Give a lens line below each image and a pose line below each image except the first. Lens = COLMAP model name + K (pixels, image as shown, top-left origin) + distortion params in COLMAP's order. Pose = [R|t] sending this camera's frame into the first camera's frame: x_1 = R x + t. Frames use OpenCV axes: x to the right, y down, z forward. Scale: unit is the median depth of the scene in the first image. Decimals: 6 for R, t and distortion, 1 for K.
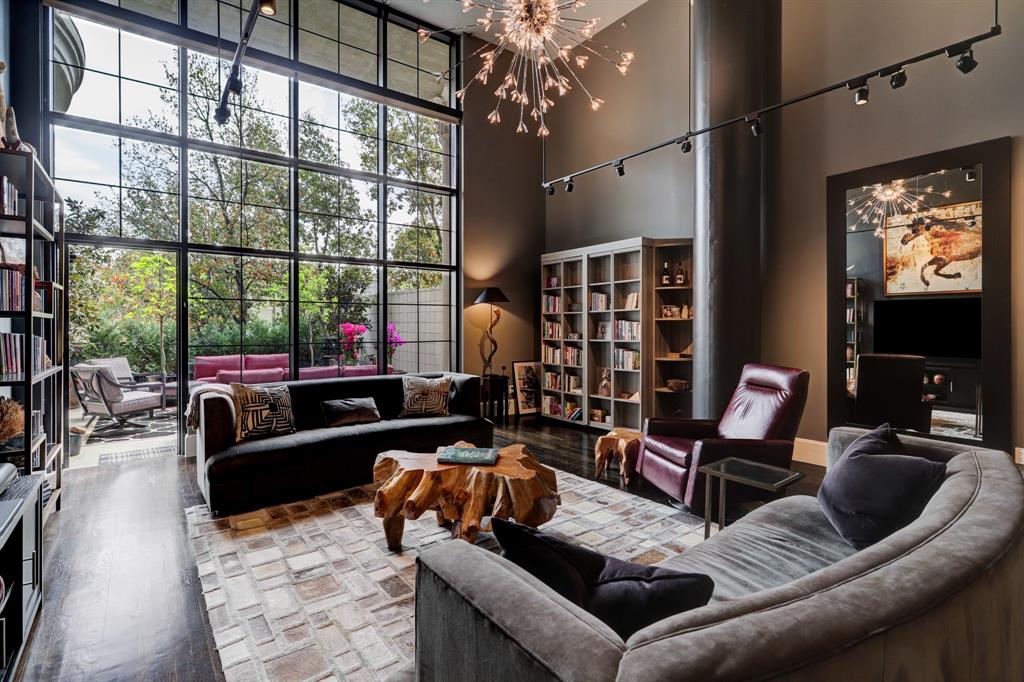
lens RADIAL K [[491.6, 0, 507.7], [0, 491.6, 339.3], [0, 0, 1]] dist [-0.002255, 0.000440]
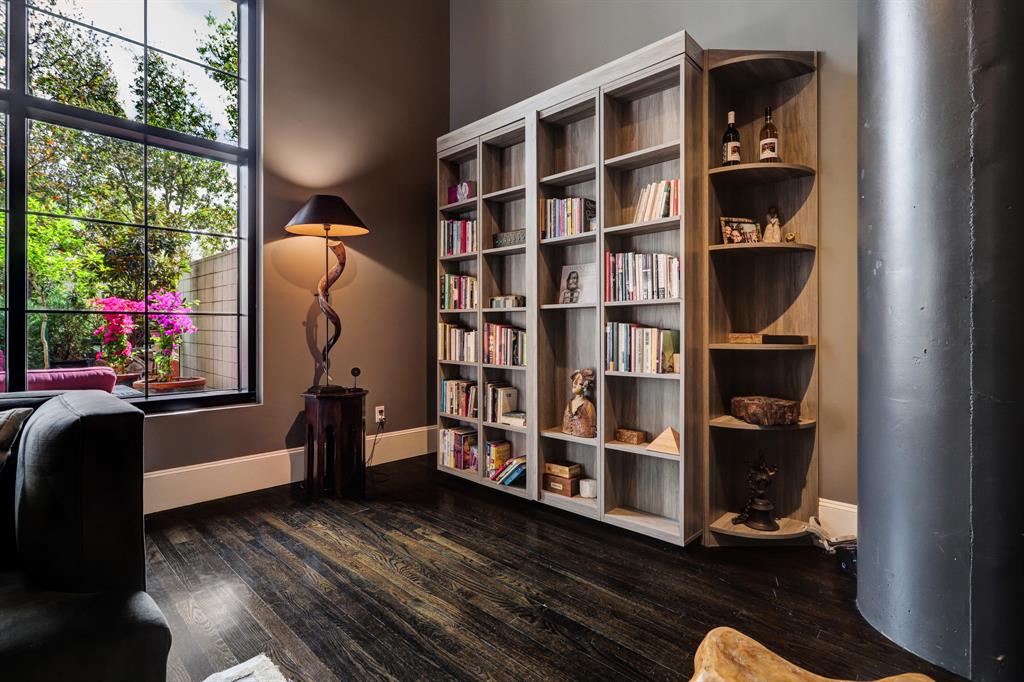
lens RADIAL K [[491.6, 0, 507.7], [0, 491.6, 339.3], [0, 0, 1]] dist [-0.002255, 0.000440]
pose [[0.986412, -0.000432, 0.164290, 0.063421], [0.001529, 0.999977, -0.006553, 0.032970], [-0.164283, 0.006715, 0.986390, 0.562856]]
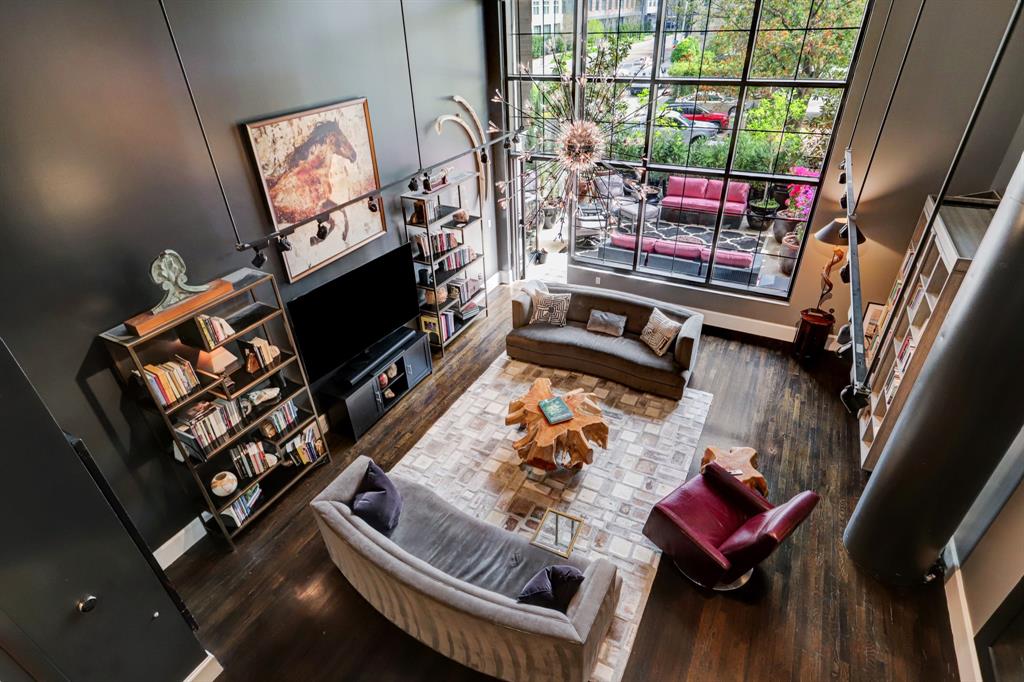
lens RADIAL K [[520.7, 0, 512.0], [0, 520.7, 341.0], [0, 0, 1]] dist [-0.001027, 0.000044]
pose [[0.425769, 0.473256, -0.771200, 0.575608], [0.009216, 0.850001, 0.526701, -0.462482], [0.904785, -0.231361, 0.357542, 0.150814]]
